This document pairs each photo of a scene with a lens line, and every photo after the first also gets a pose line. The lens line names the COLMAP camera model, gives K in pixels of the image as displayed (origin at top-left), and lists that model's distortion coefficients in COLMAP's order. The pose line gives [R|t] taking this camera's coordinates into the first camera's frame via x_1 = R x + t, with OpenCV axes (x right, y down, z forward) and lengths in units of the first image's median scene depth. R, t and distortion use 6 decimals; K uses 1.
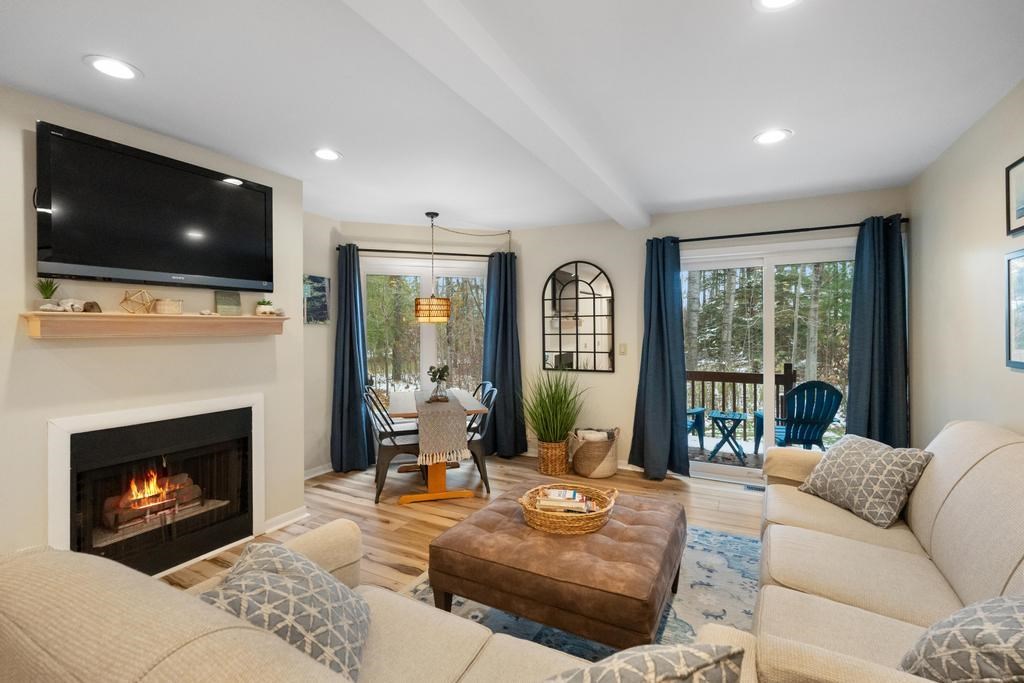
lens RADIAL K [[458.4, 0, 504.5], [0, 458.4, 331.0], [0, 0, 1]] dist [-0.003957, -0.001004]
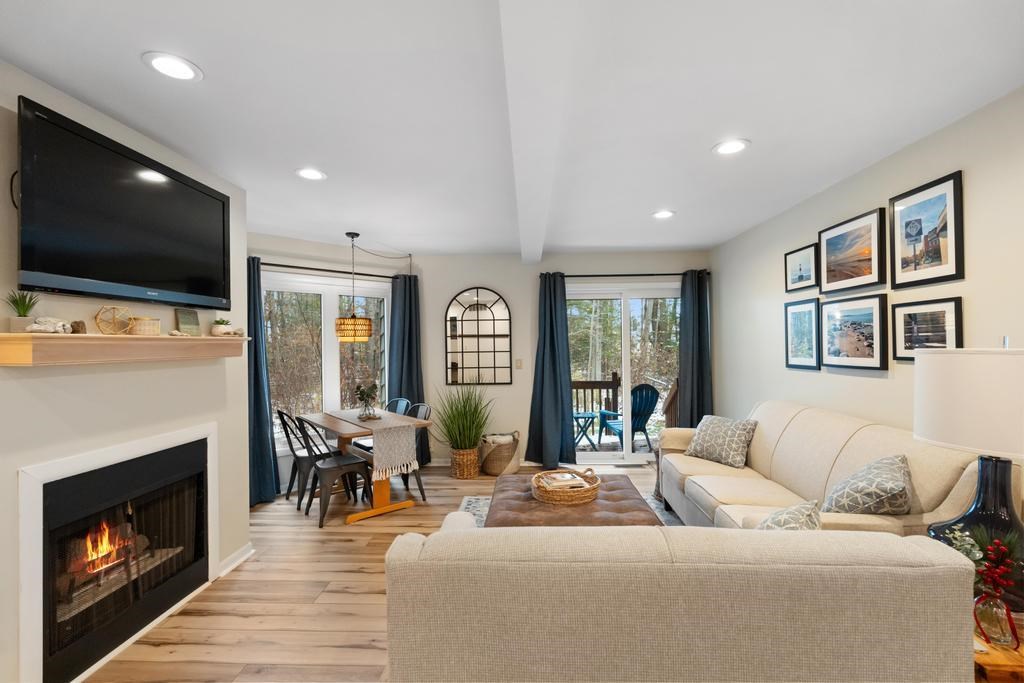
lens RADIAL K [[458.4, 0, 508.5], [0, 458.4, 342.2], [0, 0, 1]] dist [-0.003957, -0.001004]
pose [[0.897605, -0.003581, 0.440787, -0.439210], [0.008770, 0.999914, -0.009736, -0.008208], [-0.440714, 0.012605, 0.897559, -0.073431]]
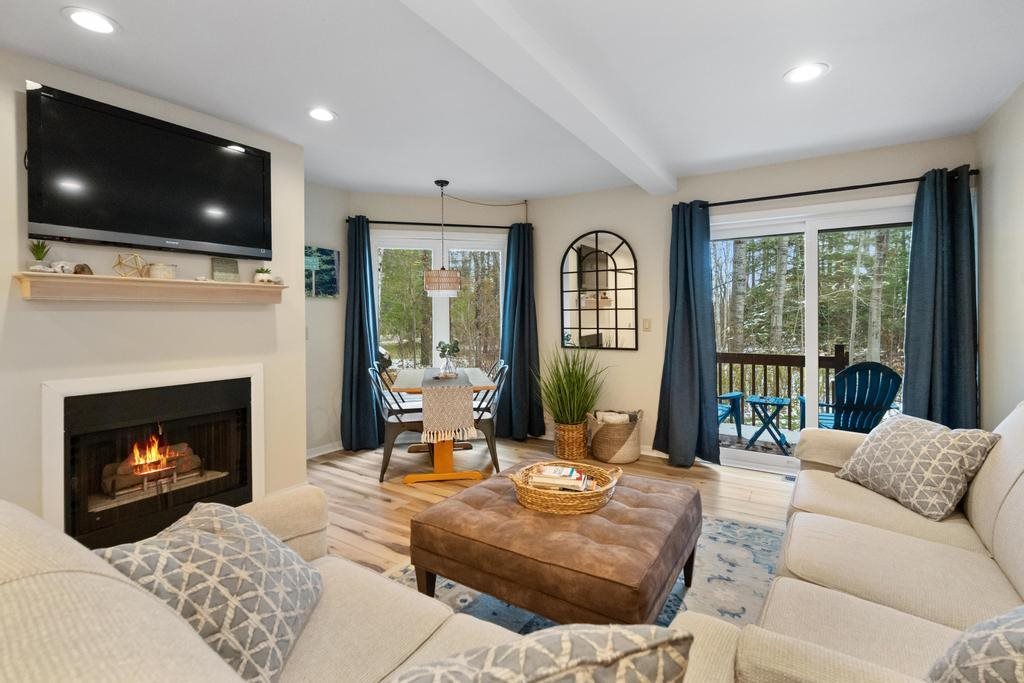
lens RADIAL K [[472.9, 0, 499.4], [0, 472.9, 319.7], [0, 0, 1]] dist [-0.004846, -0.000101]
pose [[0.996330, 0.002421, -0.085559, 0.067595], [-0.002071, 0.999989, 0.004181, 0.039171], [0.085568, -0.003988, 0.996324, 0.042446]]
